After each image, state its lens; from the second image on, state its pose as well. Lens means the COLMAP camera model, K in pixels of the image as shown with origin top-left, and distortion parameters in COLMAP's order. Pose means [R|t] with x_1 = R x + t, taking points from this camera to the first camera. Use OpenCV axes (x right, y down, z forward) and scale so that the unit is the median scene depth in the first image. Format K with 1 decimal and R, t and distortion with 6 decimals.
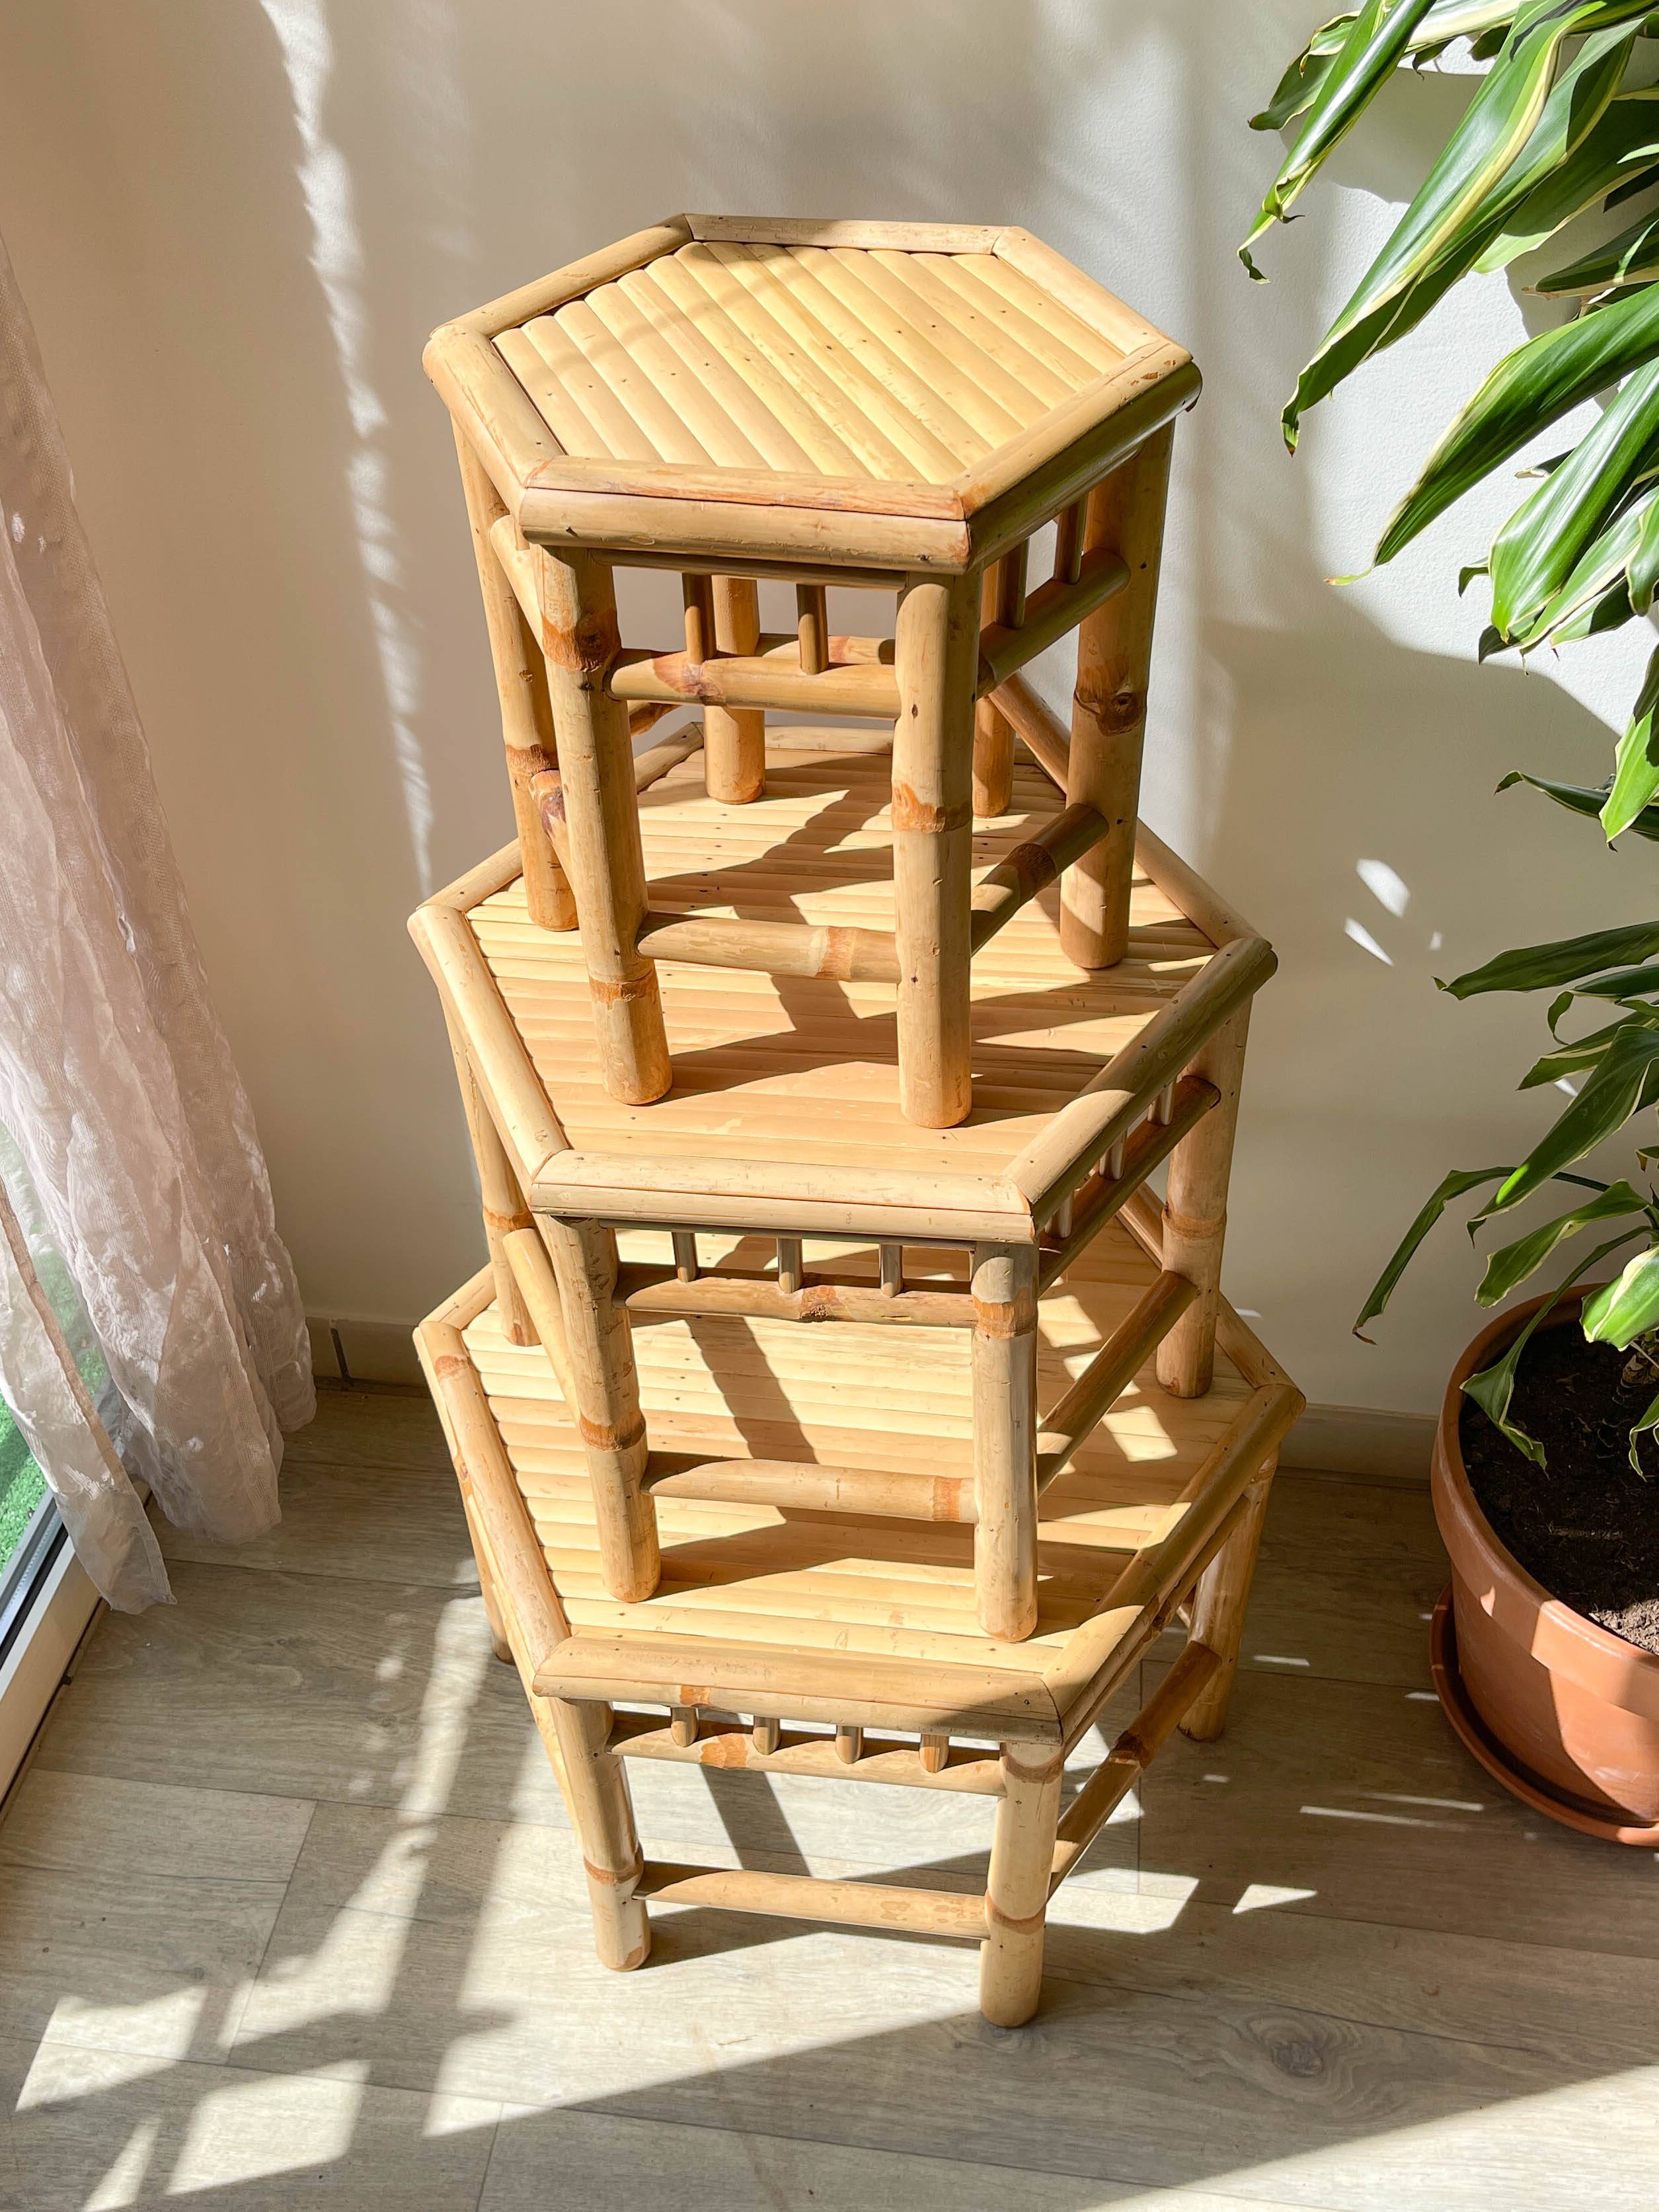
lens RADIAL K [[2008.4, 0, 820.9], [0, 2008.4, 1115.5], [0, 0, 1]] dist [0.038374, -0.002014]
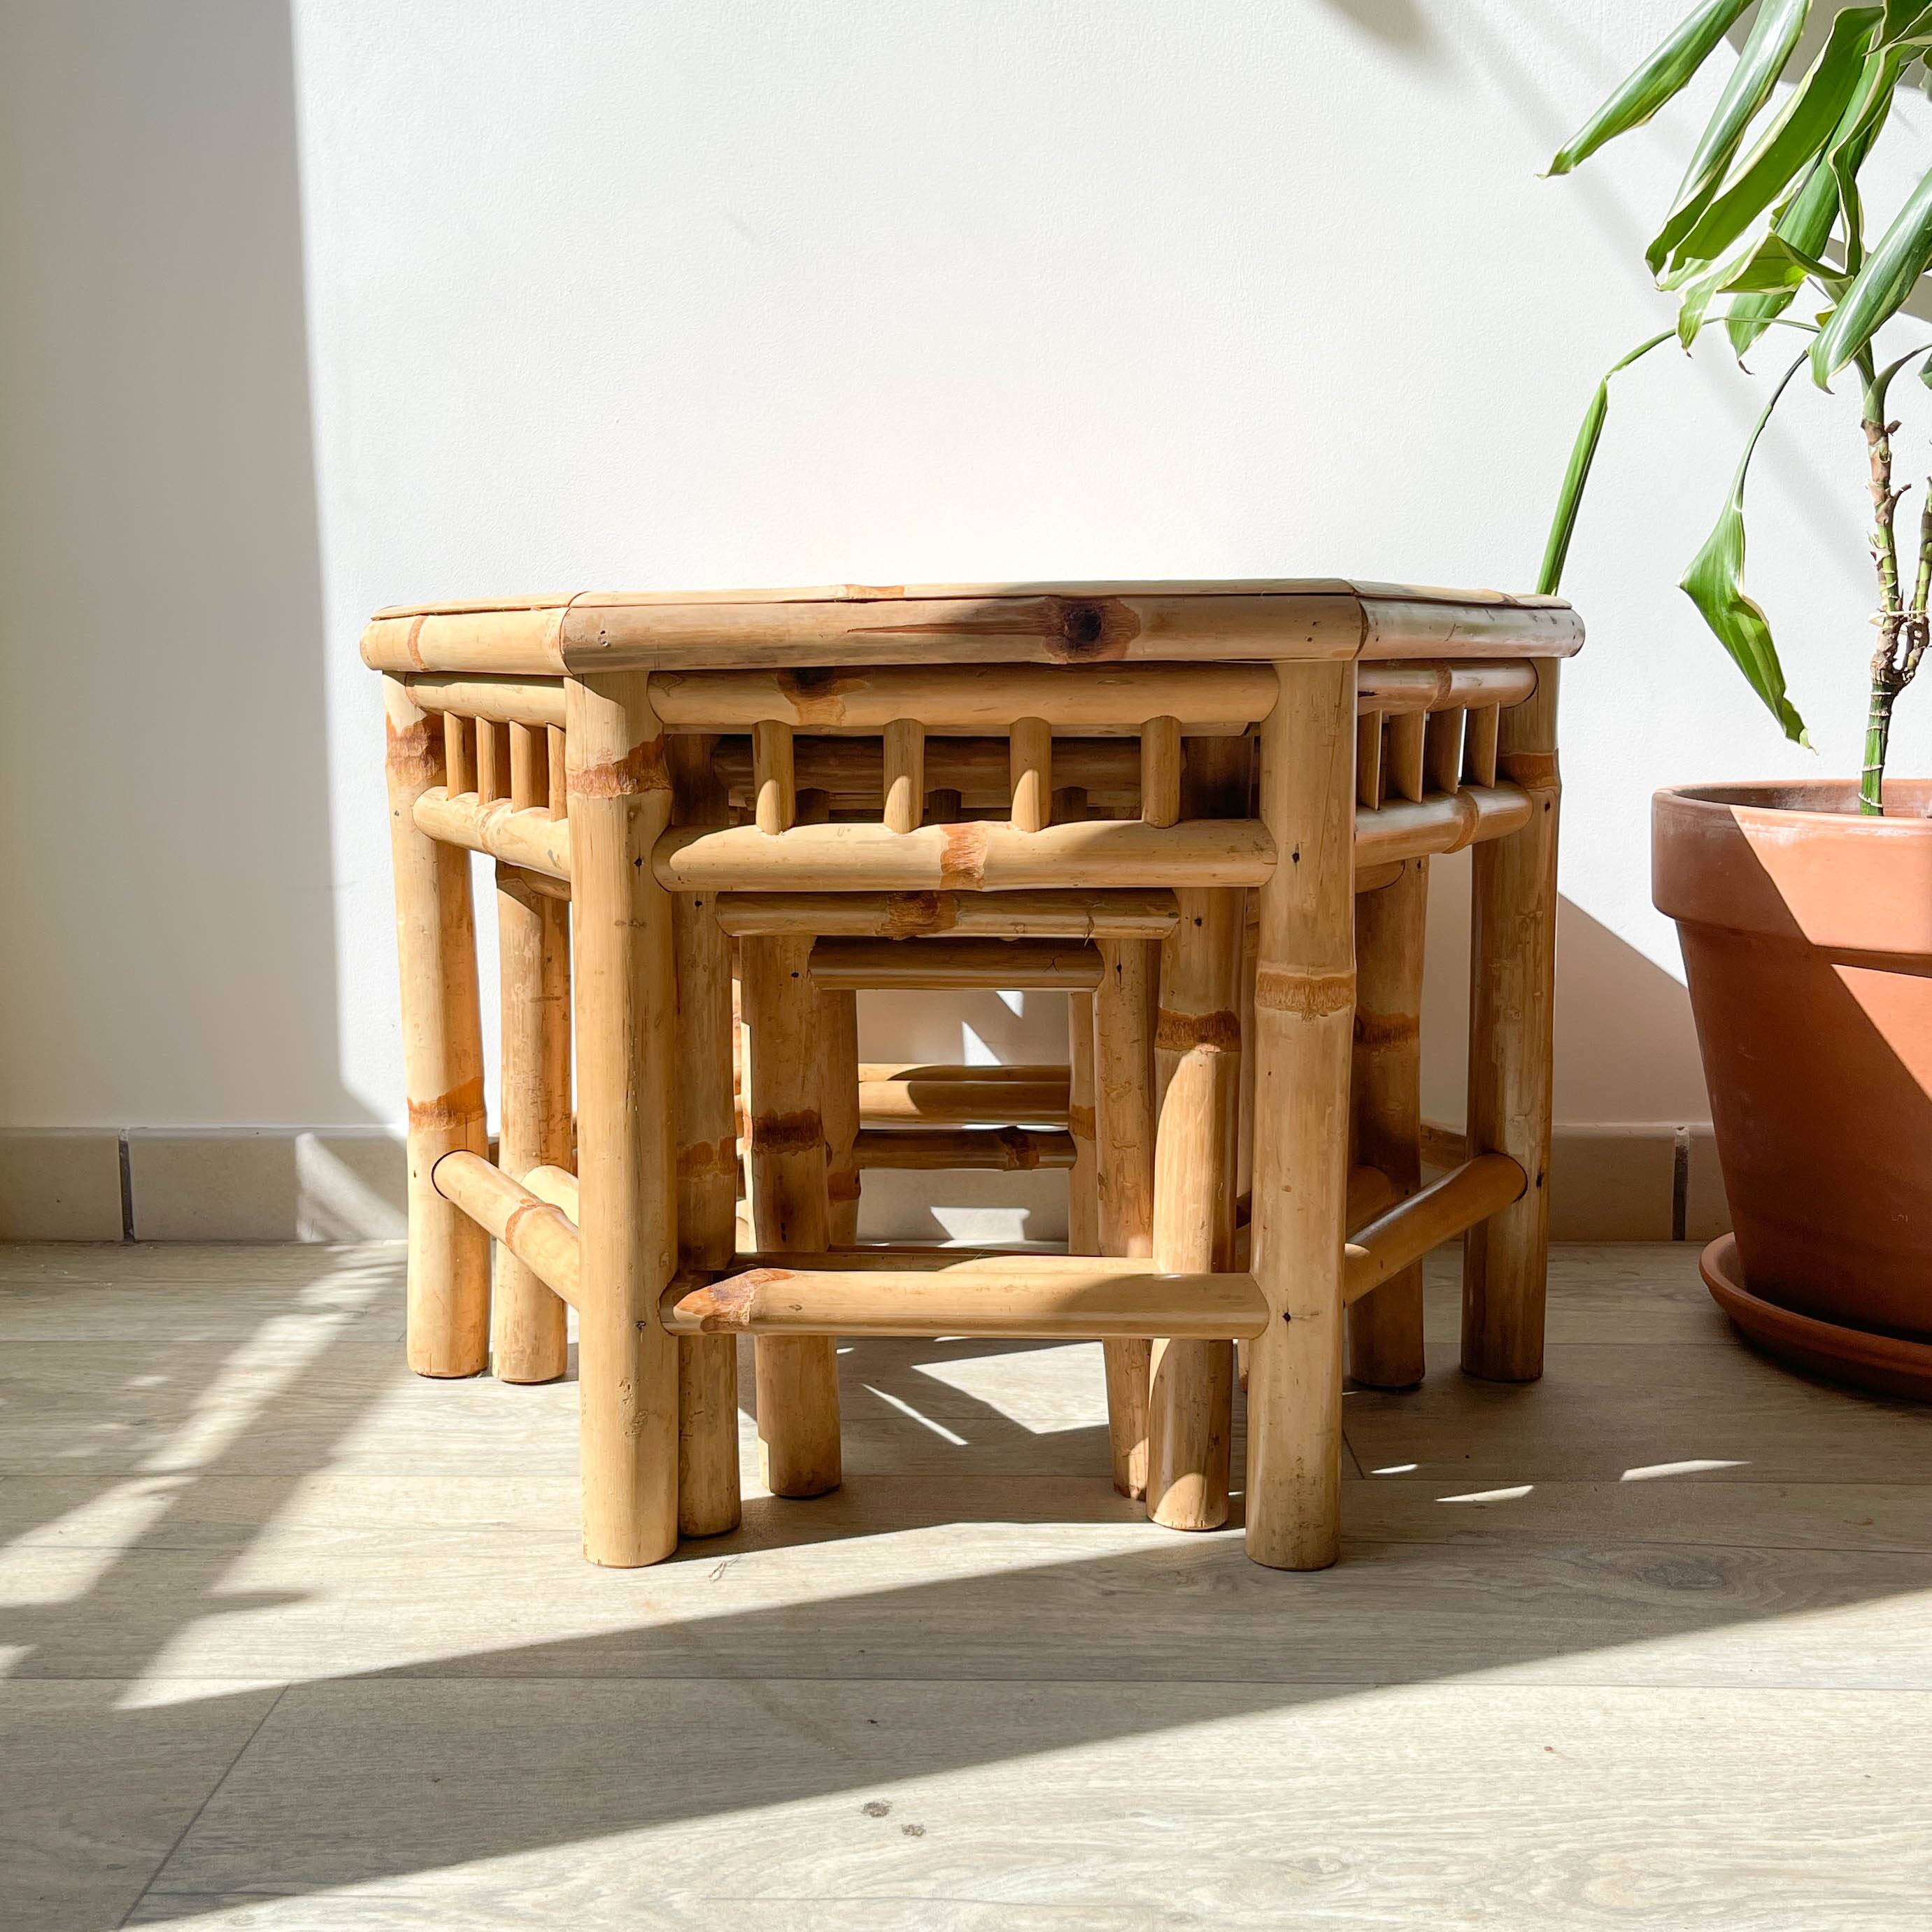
lens RADIAL K [[2197.1, 0, 946.4], [0, 2197.1, 1033.9], [0, 0, 1]] dist [0.029309, 0.000000]
pose [[0.994715, -0.003426, 0.102615, -0.046011], [0.058416, 0.840795, -0.538192, 0.721728], [-0.084434, 0.541342, 0.836552, 0.428700]]
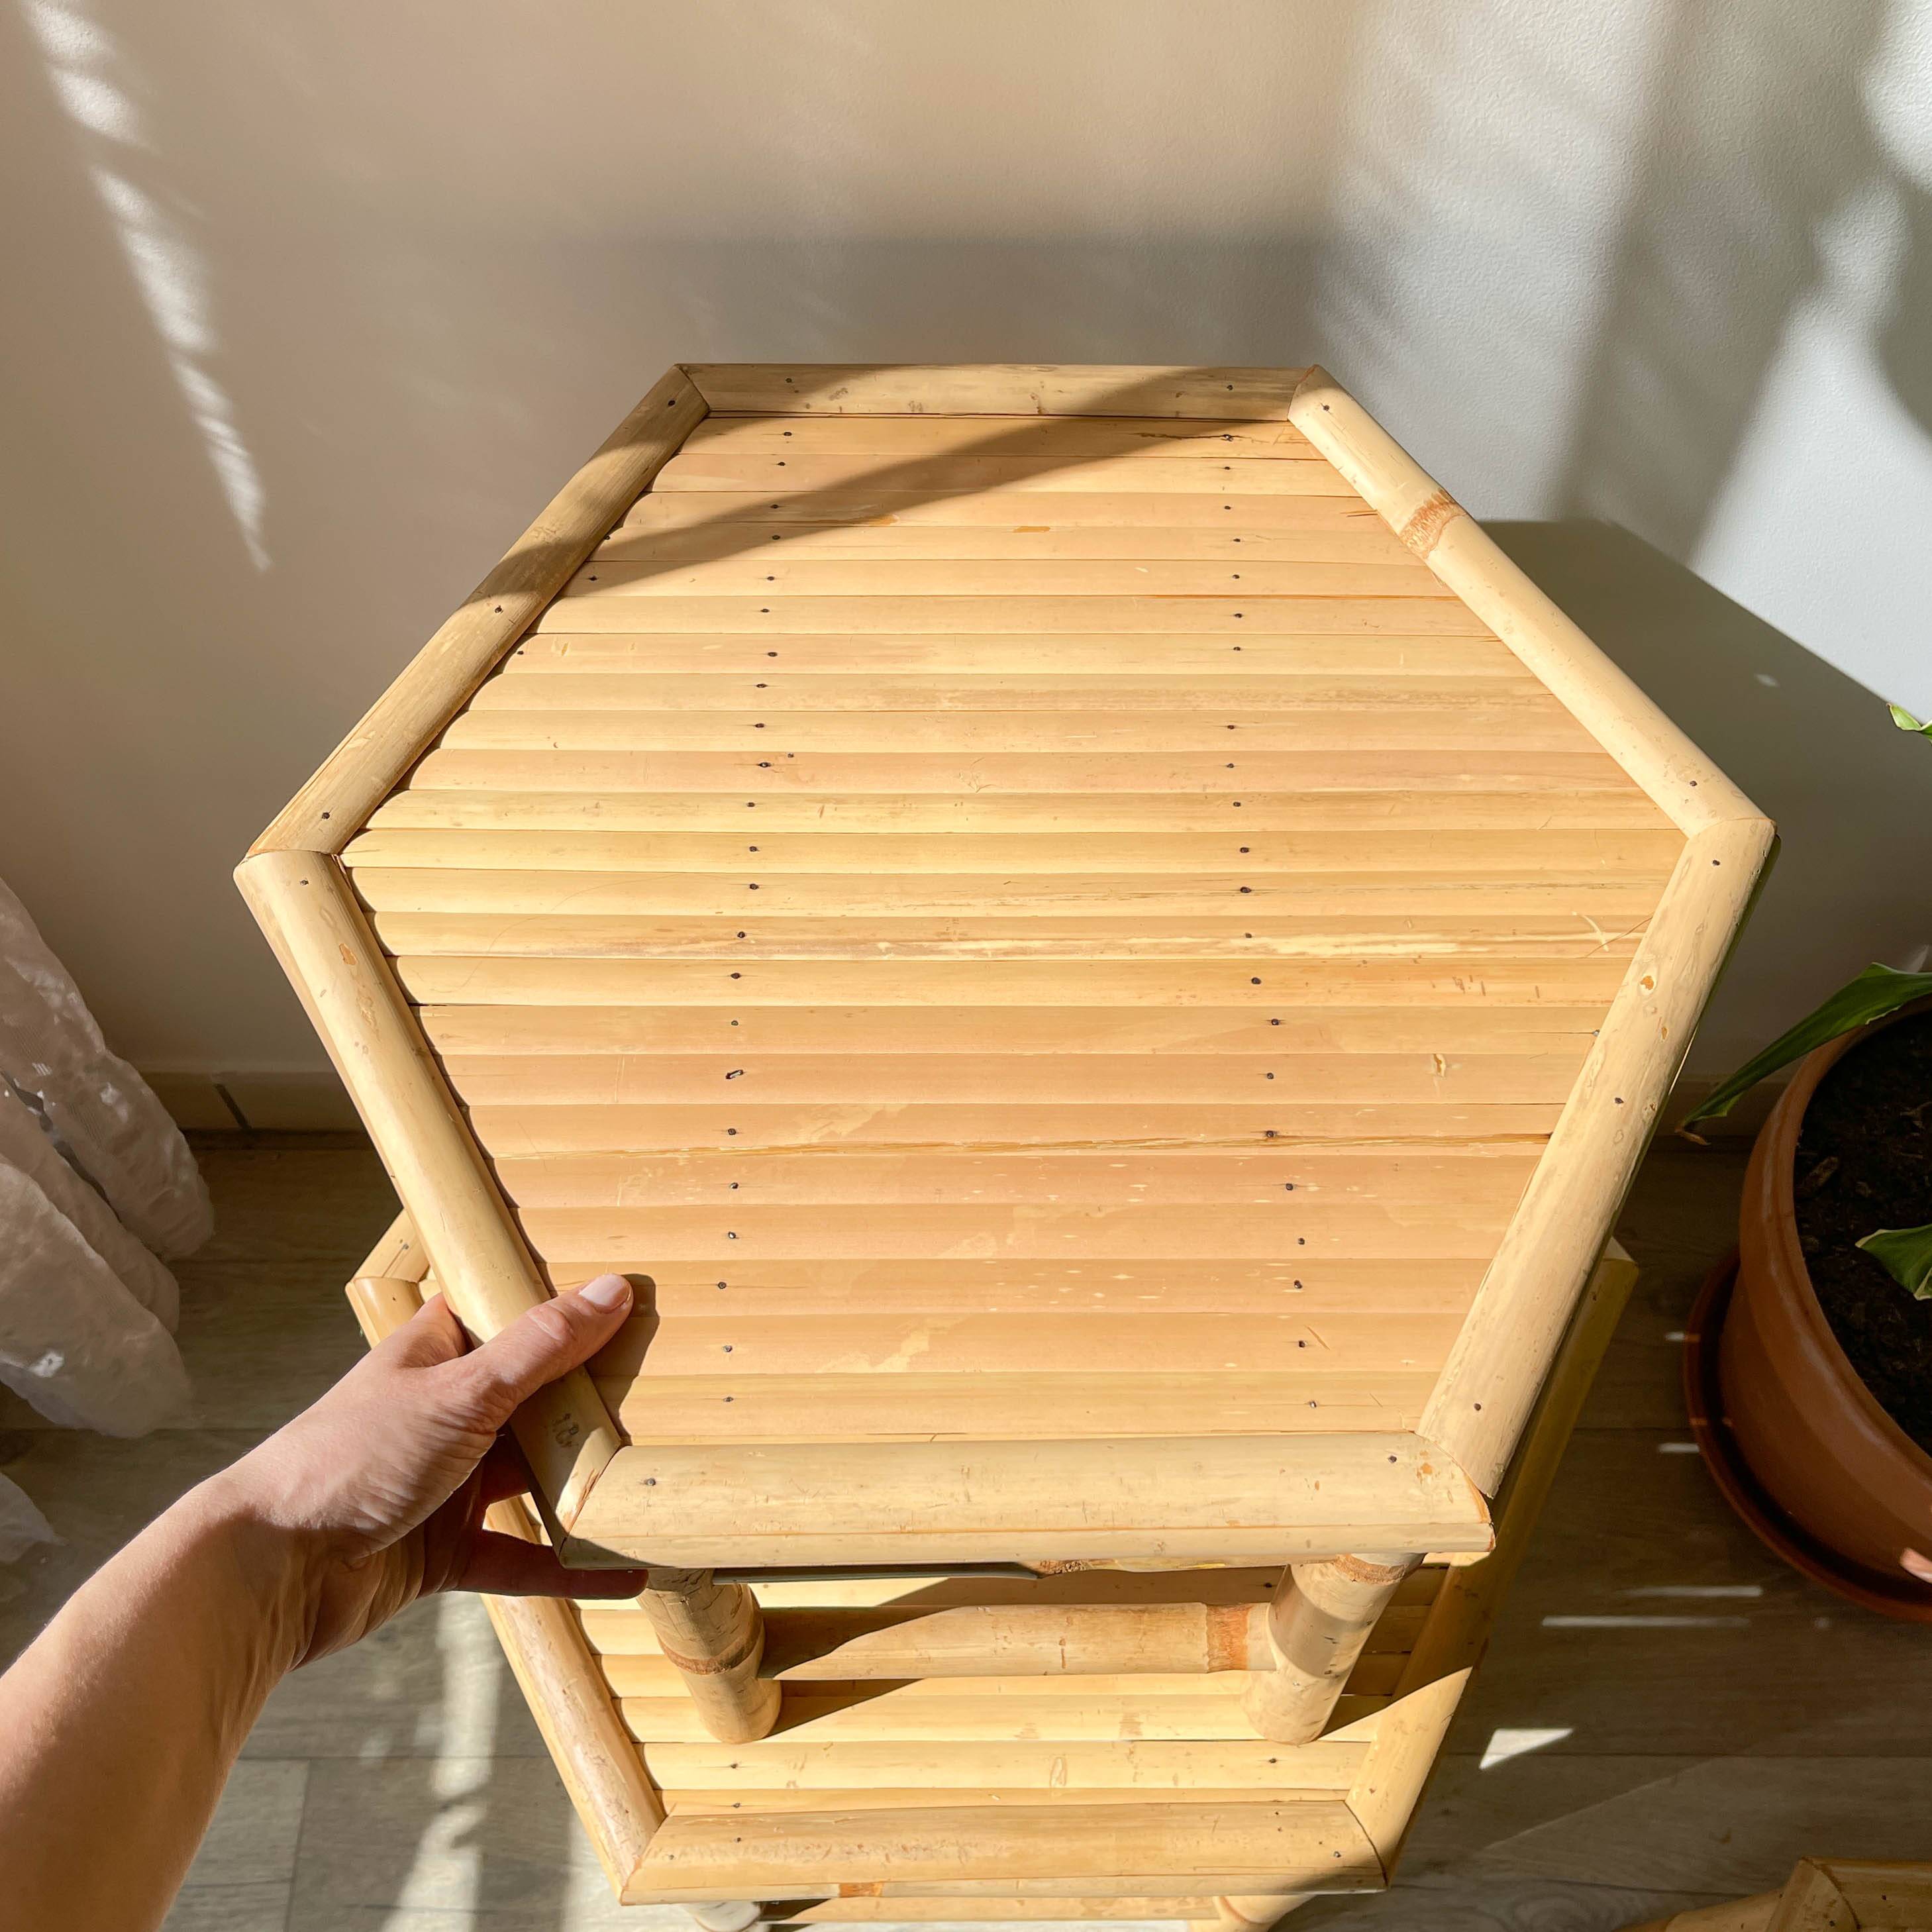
lens RADIAL K [[2012.9, 0, 960.1], [0, 2012.9, 972.6], [0, 0, 1]] dist [0.023525, 0.000000]
pose [[0.990108, -0.101854, 0.096497, -0.057879], [0.067144, 0.947856, 0.311547, -0.204243], [-0.123198, -0.301986, 0.945318, 0.399000]]
